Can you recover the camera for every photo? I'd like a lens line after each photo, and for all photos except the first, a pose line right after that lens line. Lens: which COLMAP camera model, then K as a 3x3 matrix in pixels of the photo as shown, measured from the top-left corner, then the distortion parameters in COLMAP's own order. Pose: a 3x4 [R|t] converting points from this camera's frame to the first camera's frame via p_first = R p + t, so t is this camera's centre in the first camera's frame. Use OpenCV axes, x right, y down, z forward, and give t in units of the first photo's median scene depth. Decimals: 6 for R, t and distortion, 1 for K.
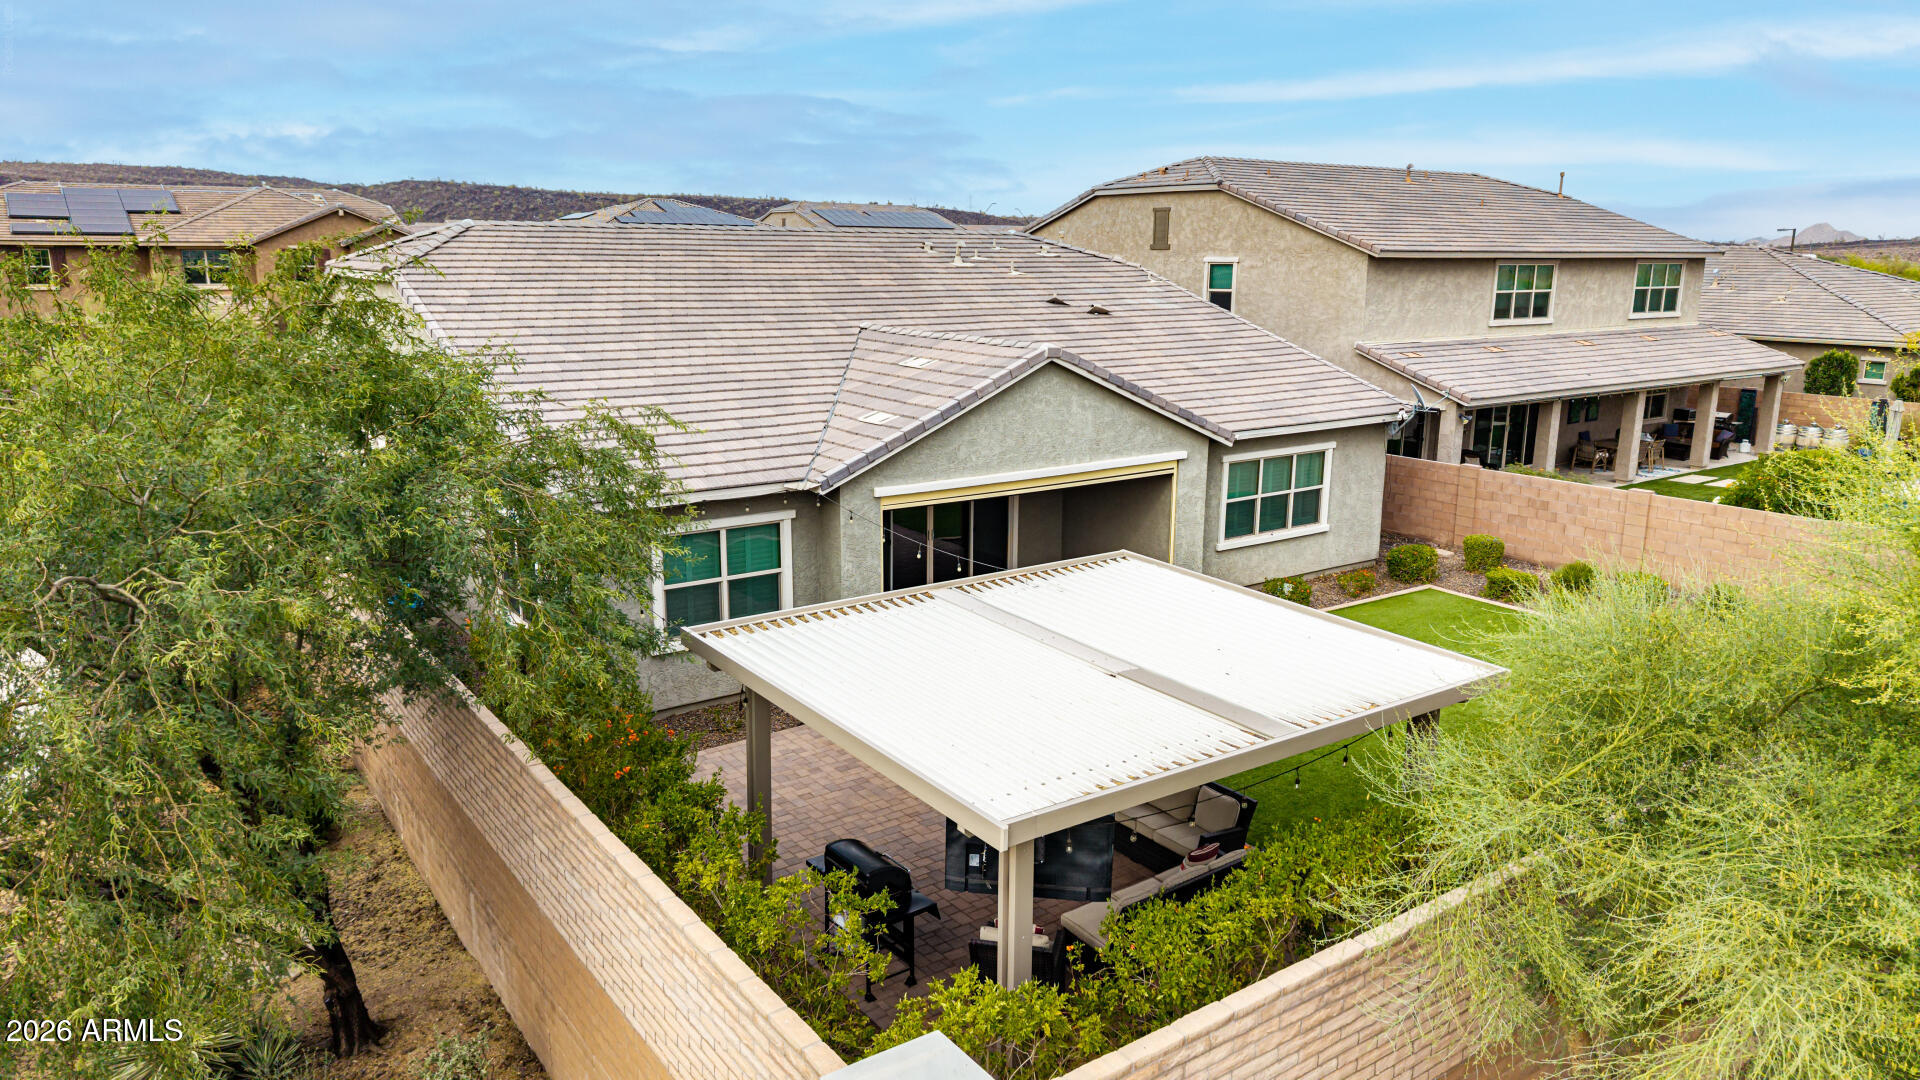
lens RADIAL K [[1279.1, 0, 963.0], [0, 1279.1, 544.0], [0, 0, 1]] dist [0.038866, -0.047451]
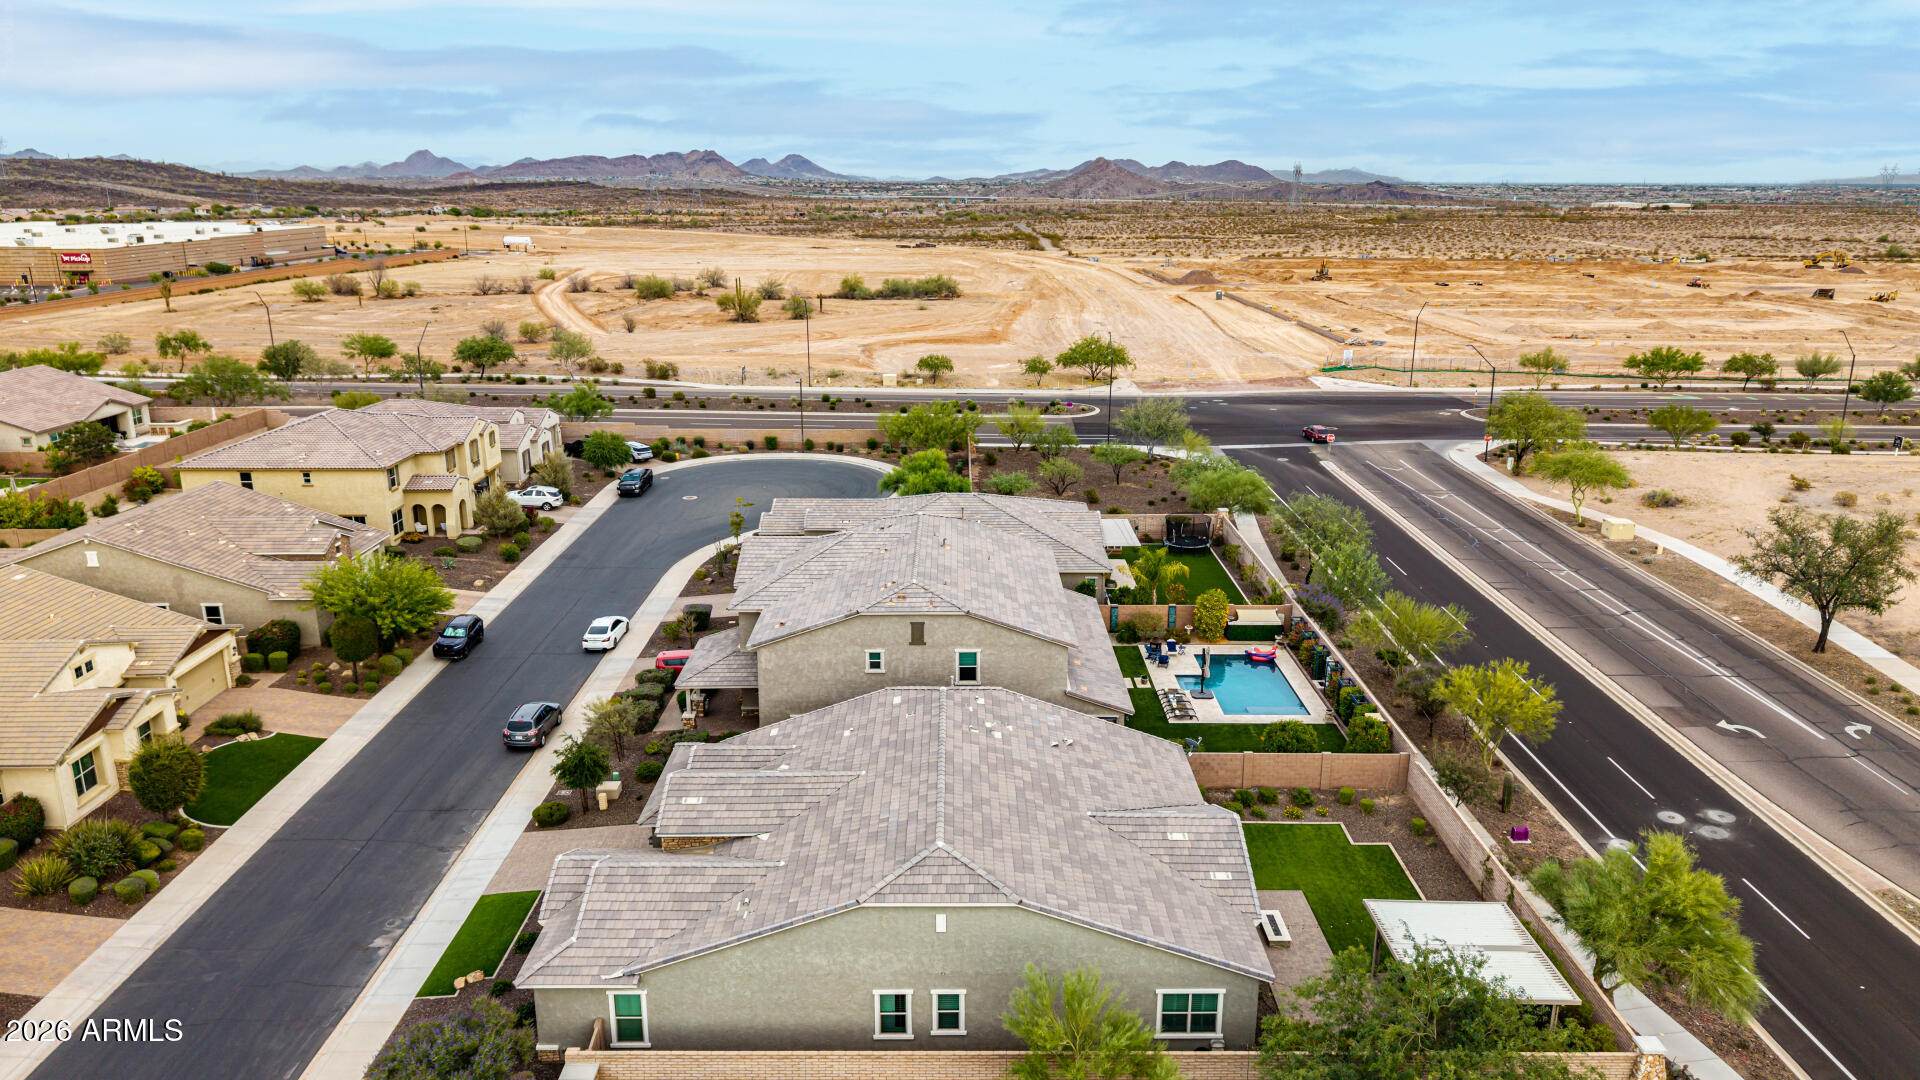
lens RADIAL K [[1298.7, 0, 963.0], [0, 1298.7, 537.5], [0, 0, 1]] dist [0.039075, -0.048492]
pose [[0.577177, -0.221238, 0.786080, -1.525848], [0.183234, 0.973143, 0.139347, -0.821553], [-0.795797, 0.063608, 0.602214, -0.076575]]
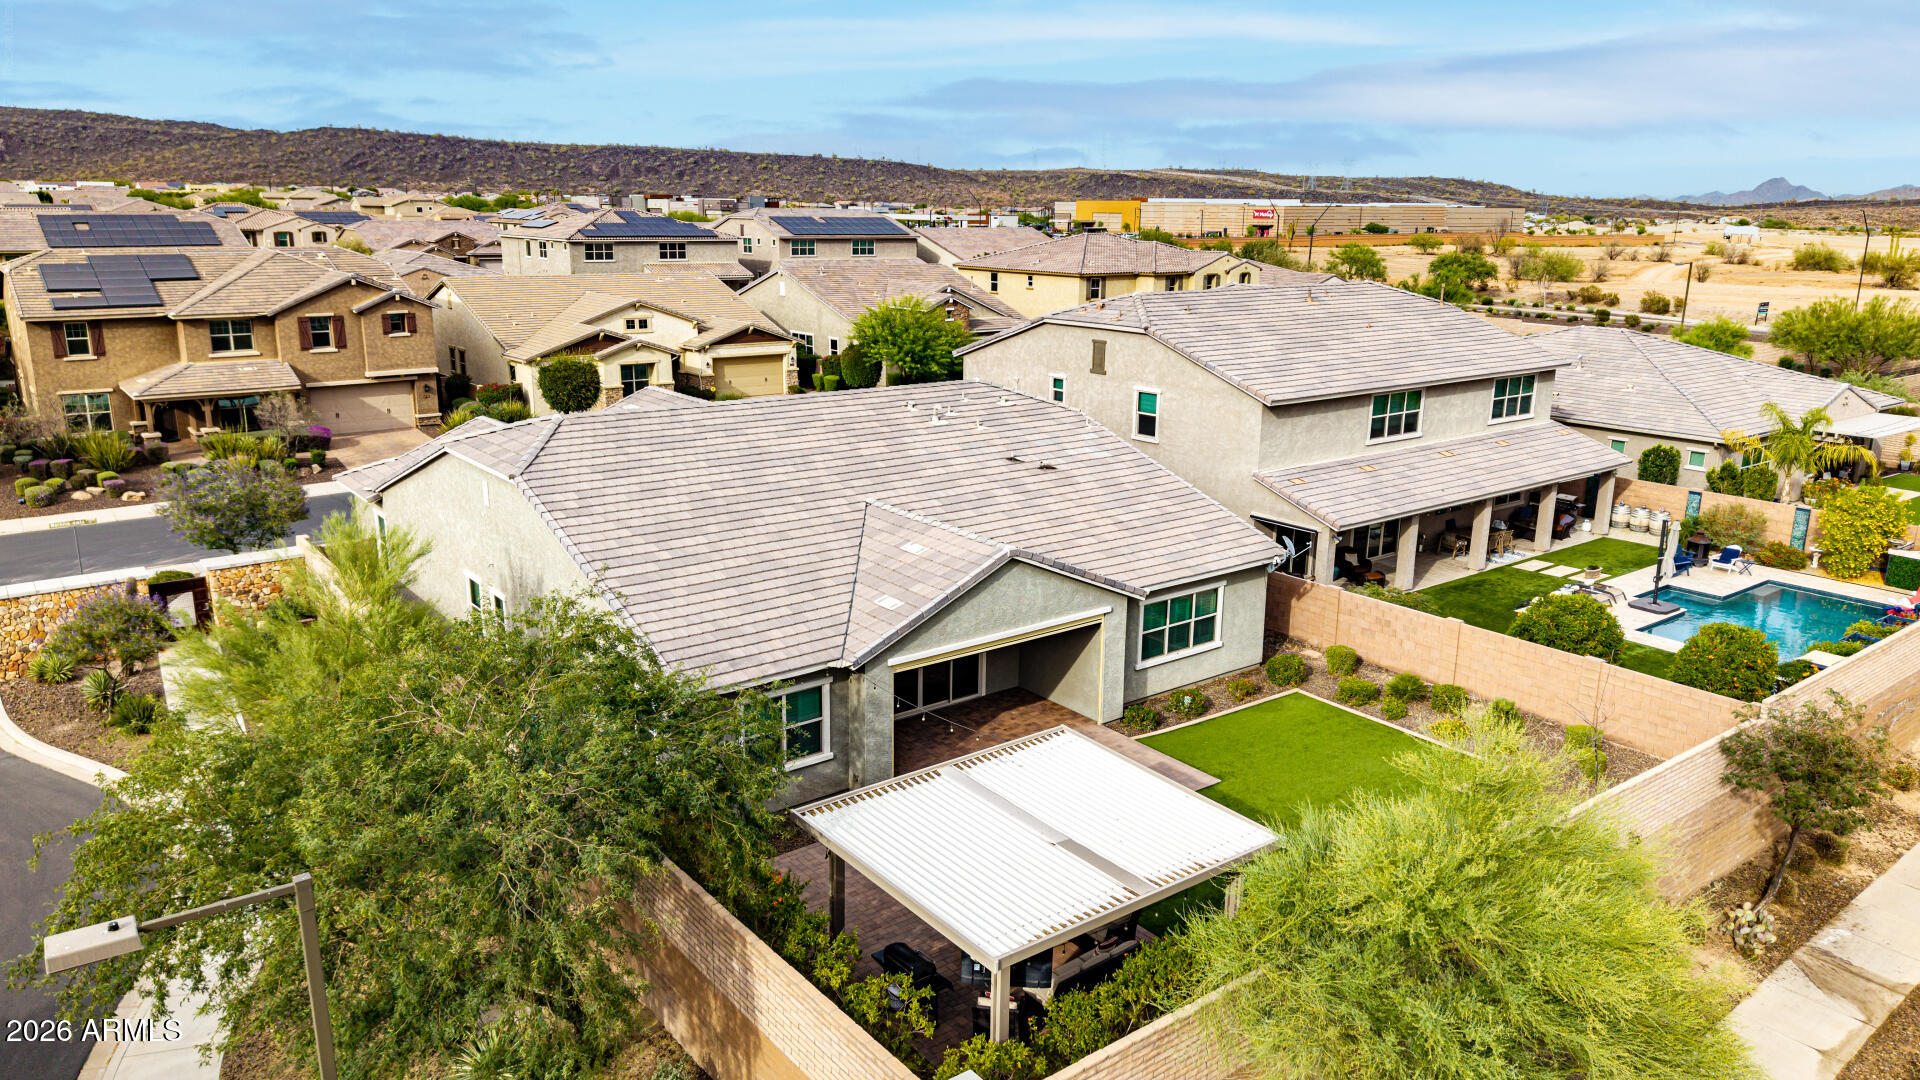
lens RADIAL K [[1317.1, 0, 963.7], [0, 1317.1, 539.9], [0, 0, 1]] dist [0.038422, -0.051783]
pose [[0.999201, -0.003818, 0.039786, -0.030079], [0.002752, 0.999637, 0.026800, -0.150943], [-0.039874, -0.026669, 0.998849, -0.317523]]
